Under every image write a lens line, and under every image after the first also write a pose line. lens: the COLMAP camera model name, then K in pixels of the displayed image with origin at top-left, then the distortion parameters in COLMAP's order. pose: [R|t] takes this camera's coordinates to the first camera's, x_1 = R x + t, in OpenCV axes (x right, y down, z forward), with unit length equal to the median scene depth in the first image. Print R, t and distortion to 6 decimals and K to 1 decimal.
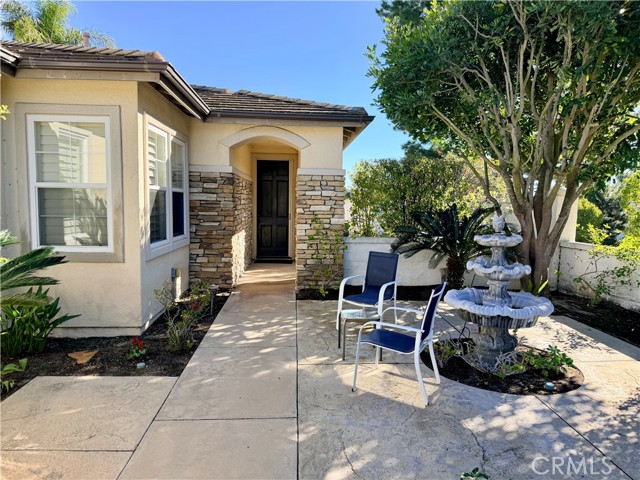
lens RADIAL K [[445.3, 0, 320.0], [0, 445.3, 240.0], [0, 0, 1]] dist [0.064052, -0.071499]
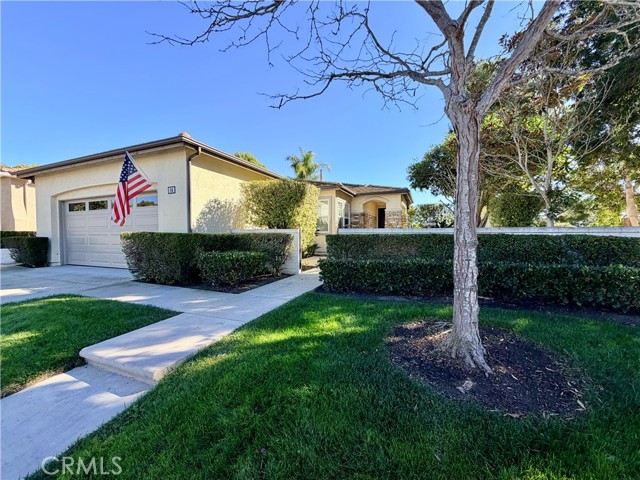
lens RADIAL K [[254.2, 0, 320.0], [0, 254.2, 240.0], [0, 0, 1]] dist [-0.000580, 0.000155]
pose [[0.895358, -0.014515, -0.445111, 0.433051], [-0.018787, 0.997348, -0.070316, 0.236445], [0.444951, 0.071320, 0.892710, -0.965972]]
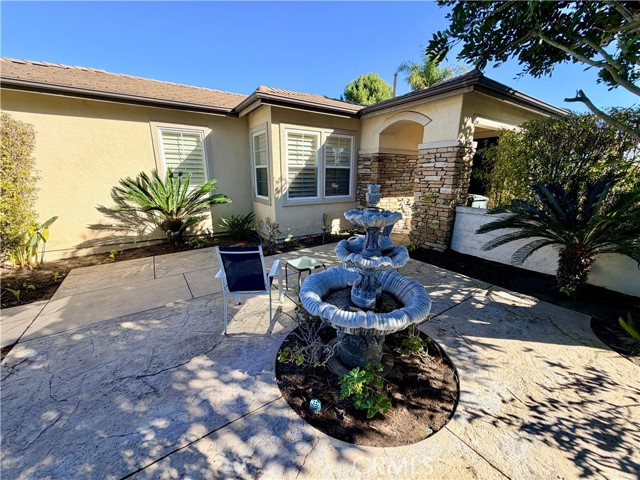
lens RADIAL K [[254.2, 0, 320.0], [0, 254.2, 240.0], [0, 0, 1]] dist [-0.000580, 0.000155]
pose [[0.498005, 0.201714, -0.843388, 0.593132], [-0.071218, 0.978798, 0.192047, -0.029468], [0.864245, -0.035576, 0.501812, 0.571467]]
